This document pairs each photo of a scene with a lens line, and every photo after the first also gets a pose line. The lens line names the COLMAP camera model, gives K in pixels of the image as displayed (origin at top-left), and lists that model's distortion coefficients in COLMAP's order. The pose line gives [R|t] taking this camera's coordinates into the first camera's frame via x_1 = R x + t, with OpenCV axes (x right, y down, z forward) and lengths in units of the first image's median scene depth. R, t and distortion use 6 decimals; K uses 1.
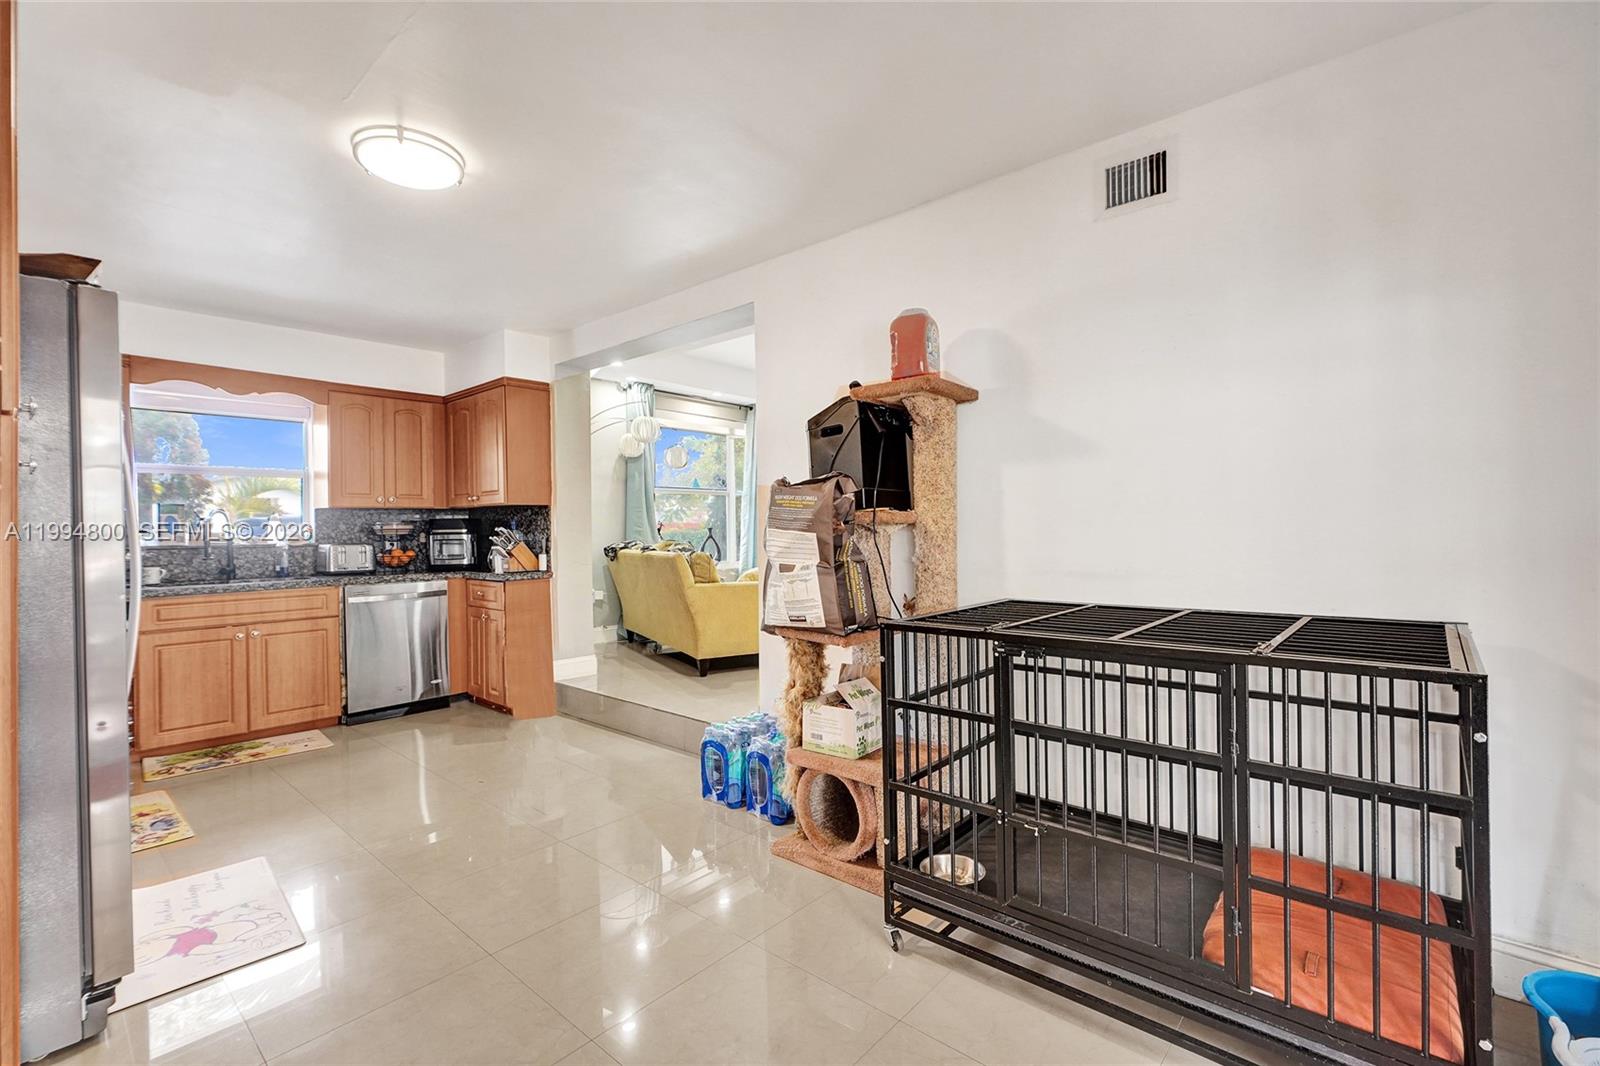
lens RADIAL K [[713.8, 0, 798.4], [0, 713.8, 533.4], [0, 0, 1]] dist [0.006724, 0.005338]
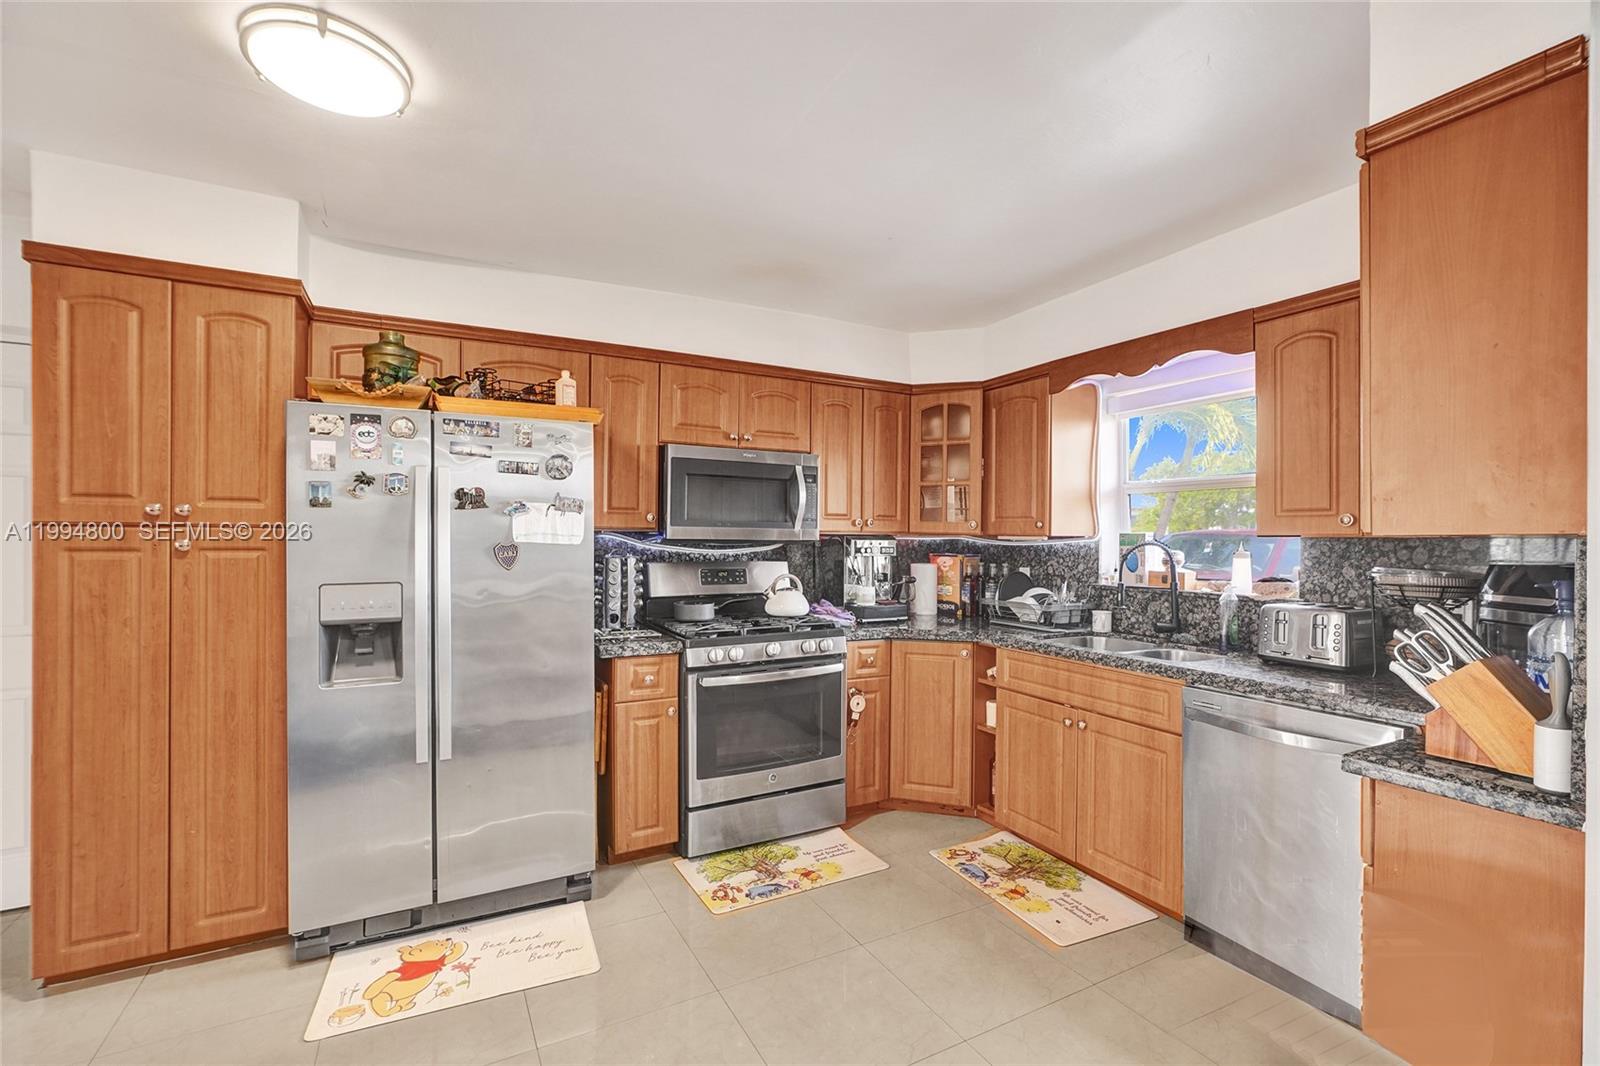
lens RADIAL K [[713.8, 0, 798.4], [0, 713.8, 533.4], [0, 0, 1]] dist [0.006724, 0.005338]
pose [[-0.353830, 0.007024, -0.935283, -0.020390], [-0.004524, 0.999947, 0.009221, -0.042848], [0.935299, 0.007494, -0.353779, 0.872334]]
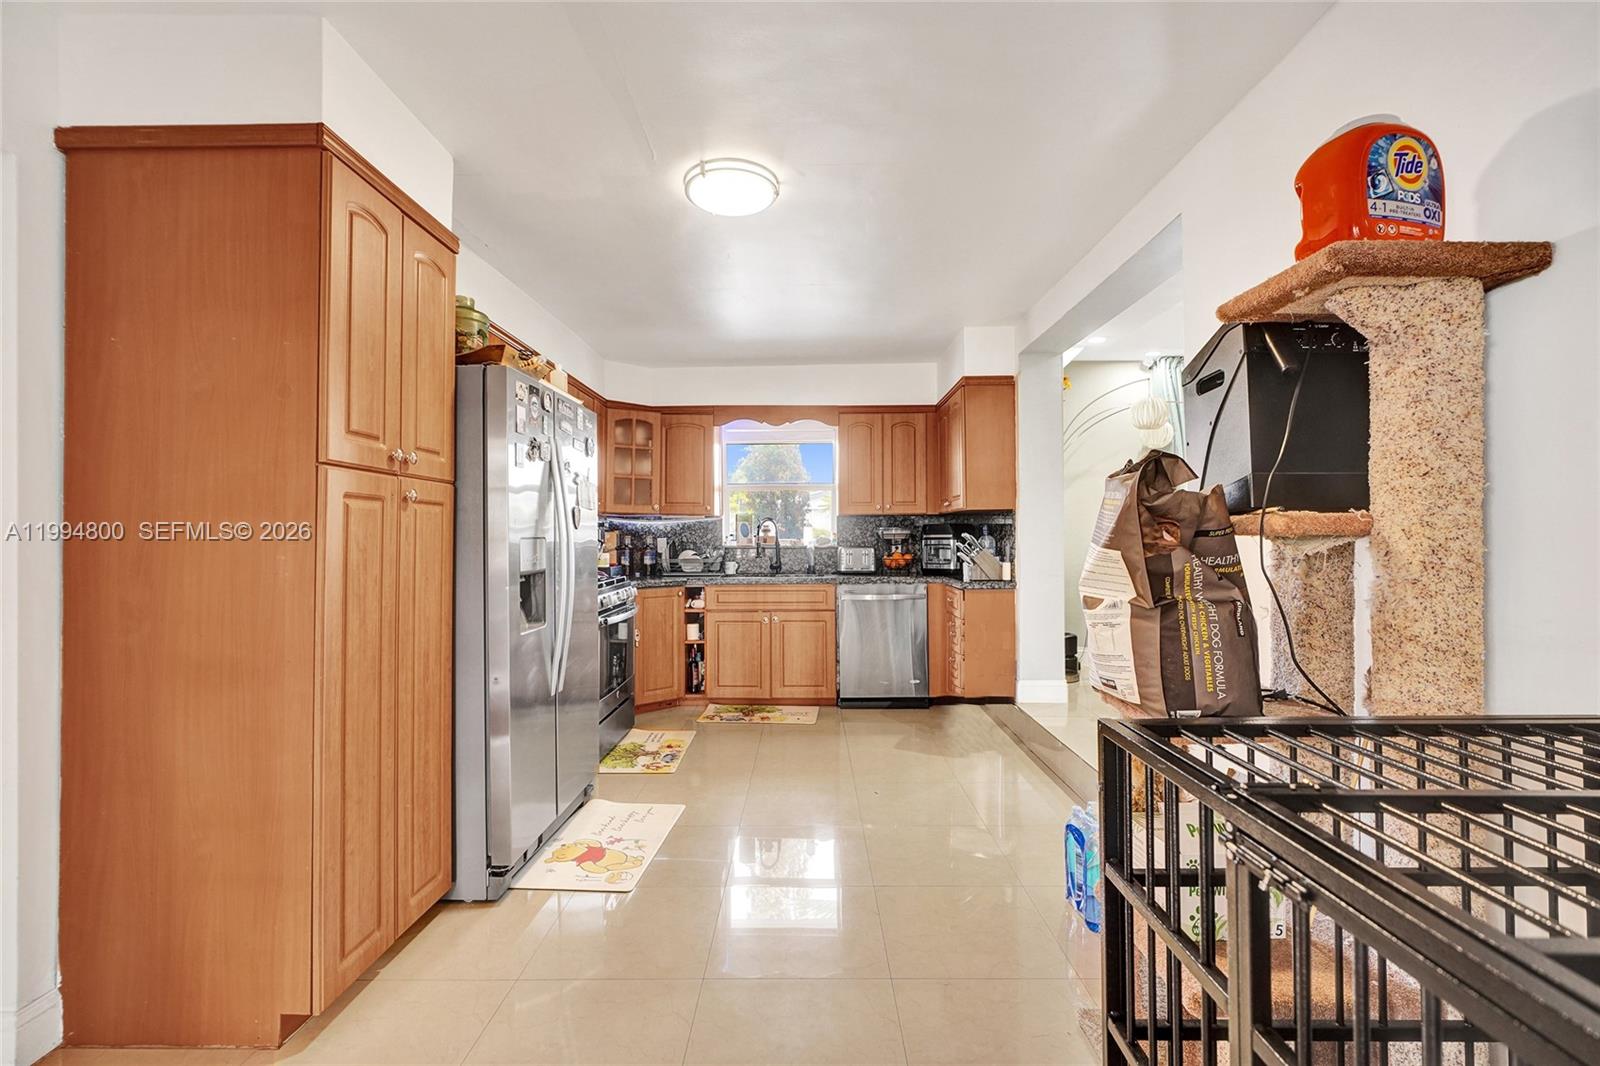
lens RADIAL K [[710.8, 0, 795.6], [0, 710.8, 529.6], [0, 0, 1]] dist [-0.012387, 0.000211]
pose [[0.649727, 0.001731, -0.760165, 0.166488], [-0.007582, 0.999962, -0.004203, -0.007526], [0.760130, 0.008494, 0.649716, 0.208368]]
